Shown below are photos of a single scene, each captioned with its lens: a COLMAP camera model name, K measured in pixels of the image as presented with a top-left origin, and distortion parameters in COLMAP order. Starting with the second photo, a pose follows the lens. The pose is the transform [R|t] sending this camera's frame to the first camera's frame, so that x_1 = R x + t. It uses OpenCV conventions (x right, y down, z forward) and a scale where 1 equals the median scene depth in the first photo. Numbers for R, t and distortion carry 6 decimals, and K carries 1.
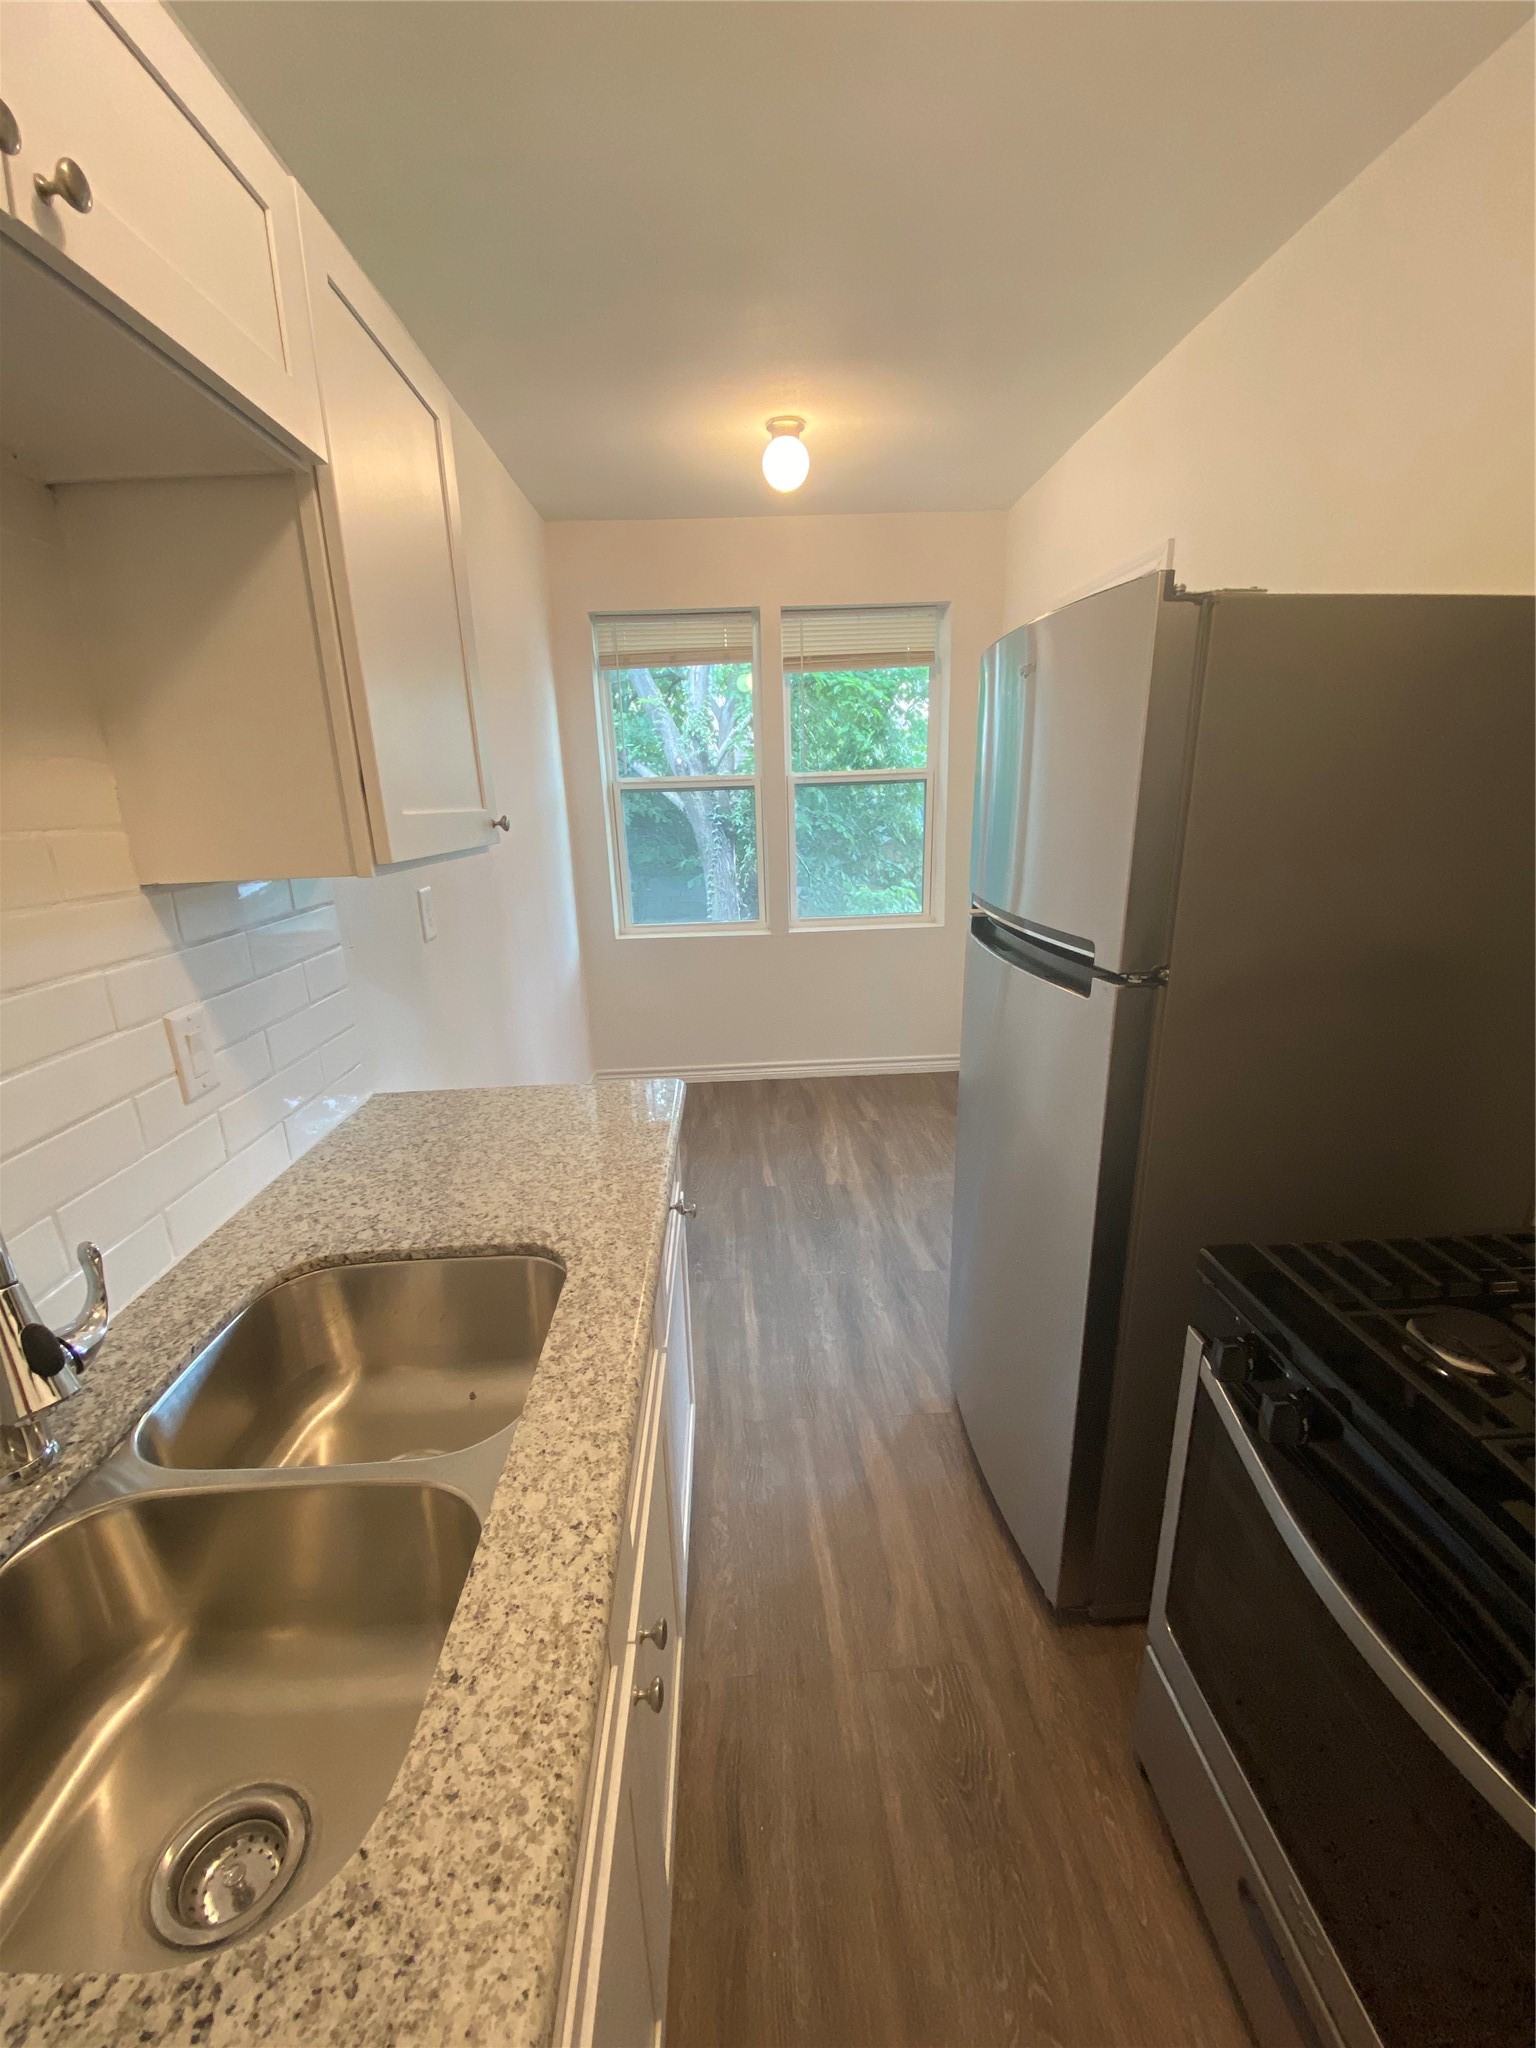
lens RADIAL K [[817.3, 0, 763.8], [0, 817.3, 1027.4], [0, 0, 1]] dist [0.000857, -0.014599]
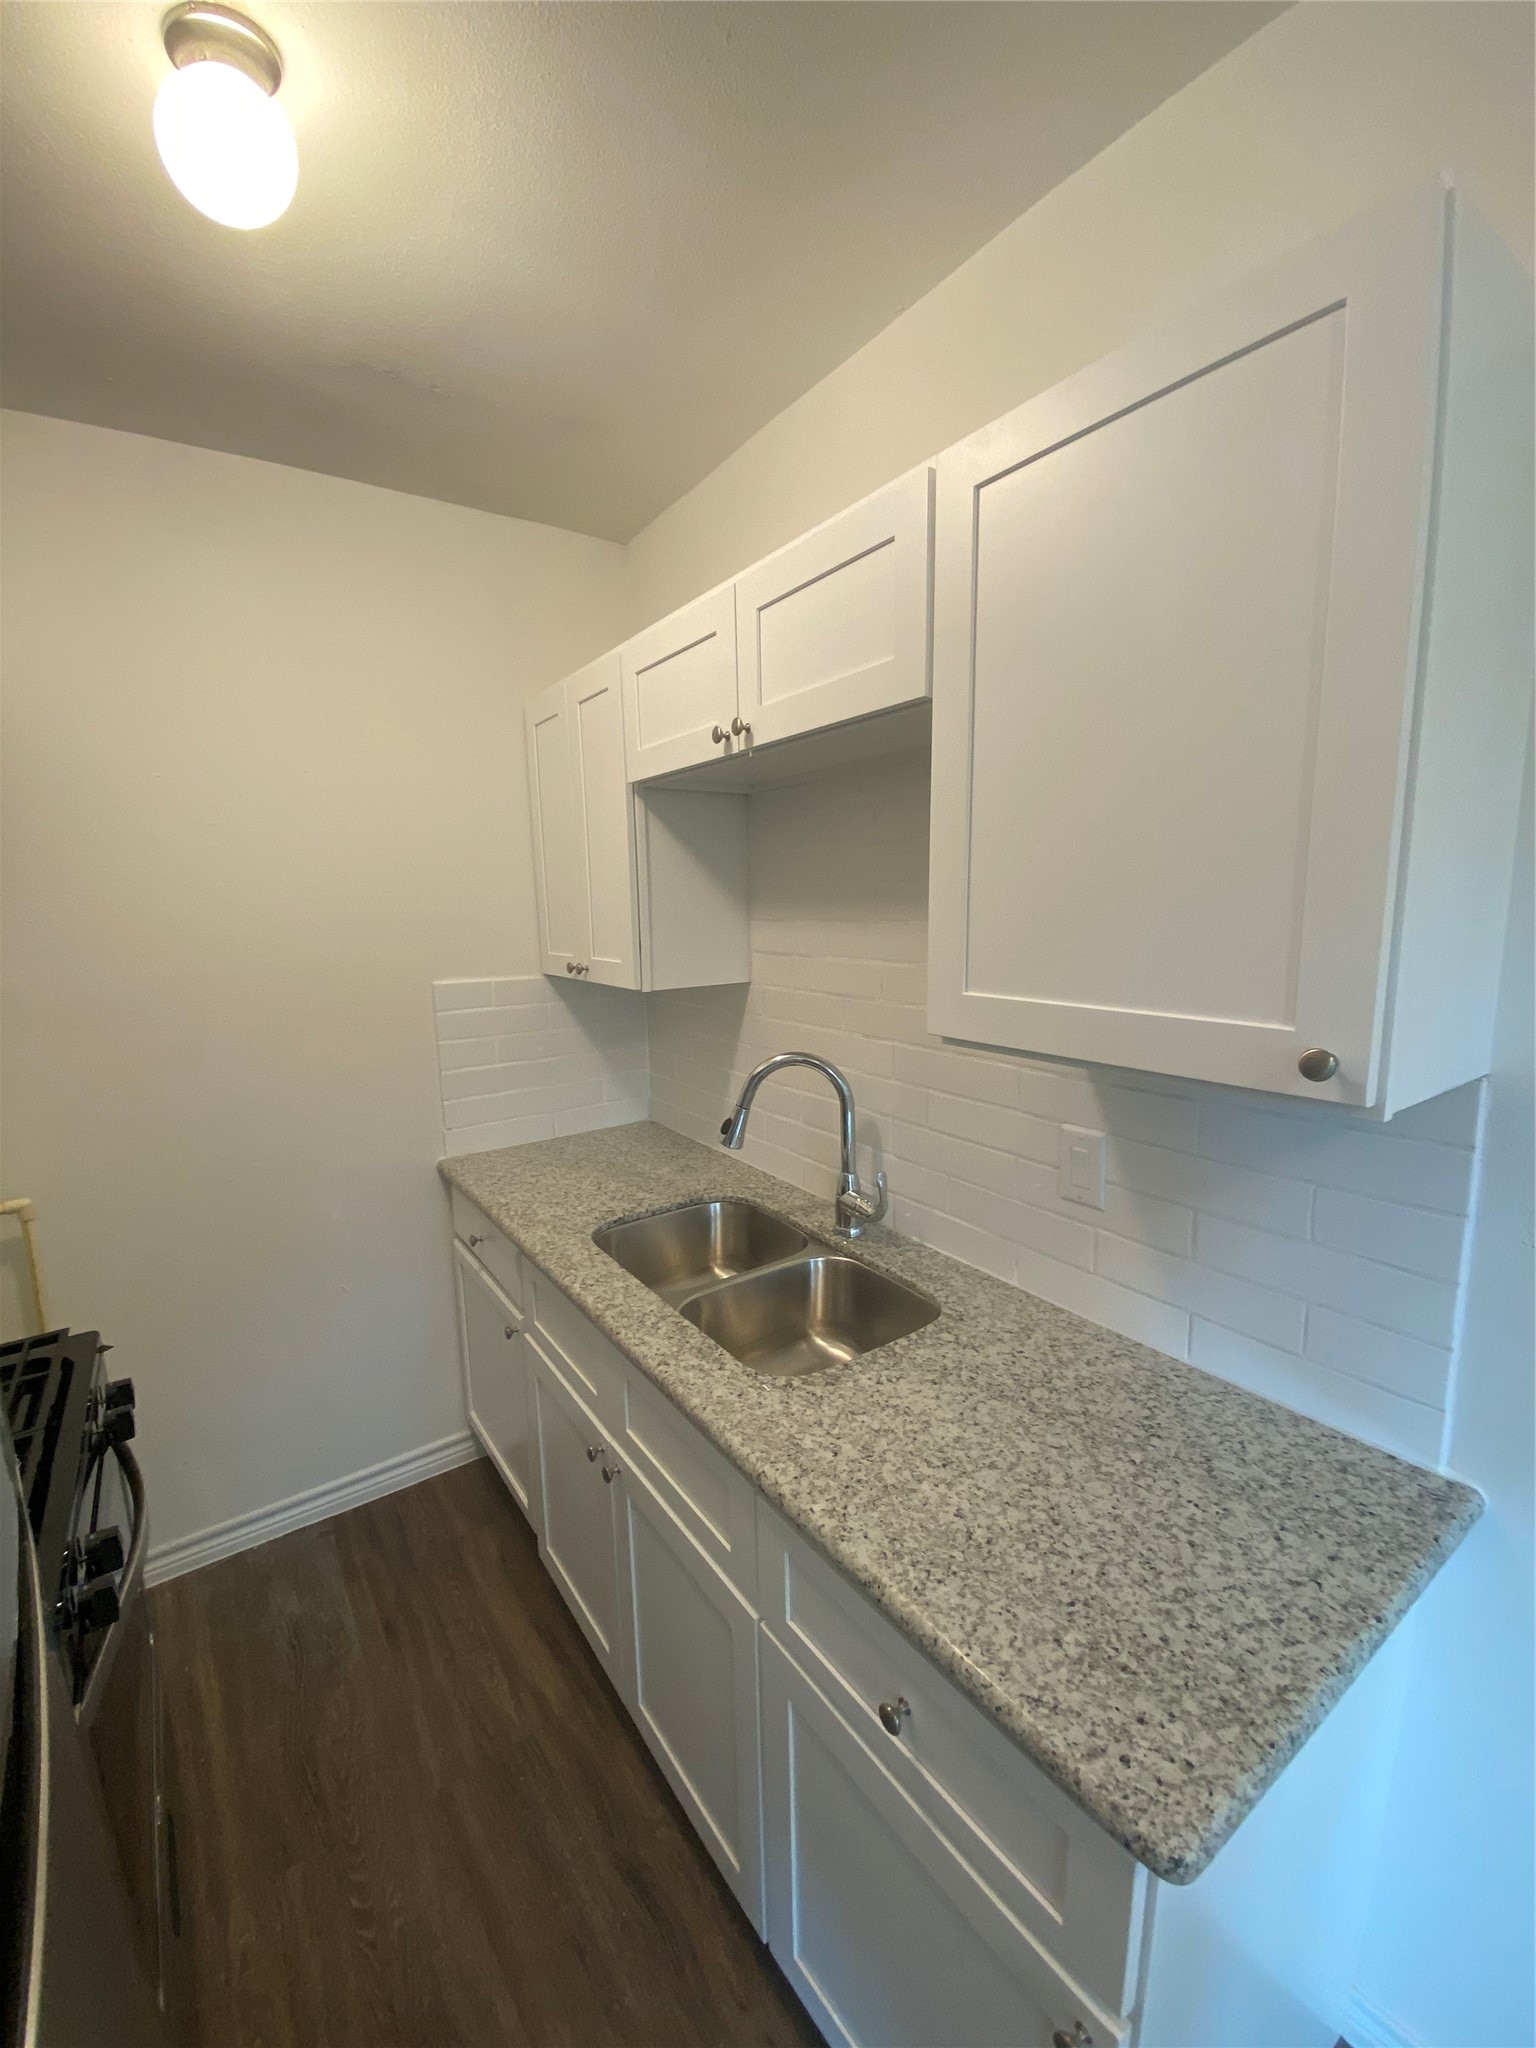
lens RADIAL K [[817.3, 0, 763.8], [0, 817.3, 1027.4], [0, 0, 1]] dist [0.000857, -0.014599]
pose [[-0.842652, 0.120626, -0.524773, 0.240335], [-0.109601, 0.915758, 0.386491, -0.492918], [0.527186, 0.383193, -0.758445, 1.407125]]
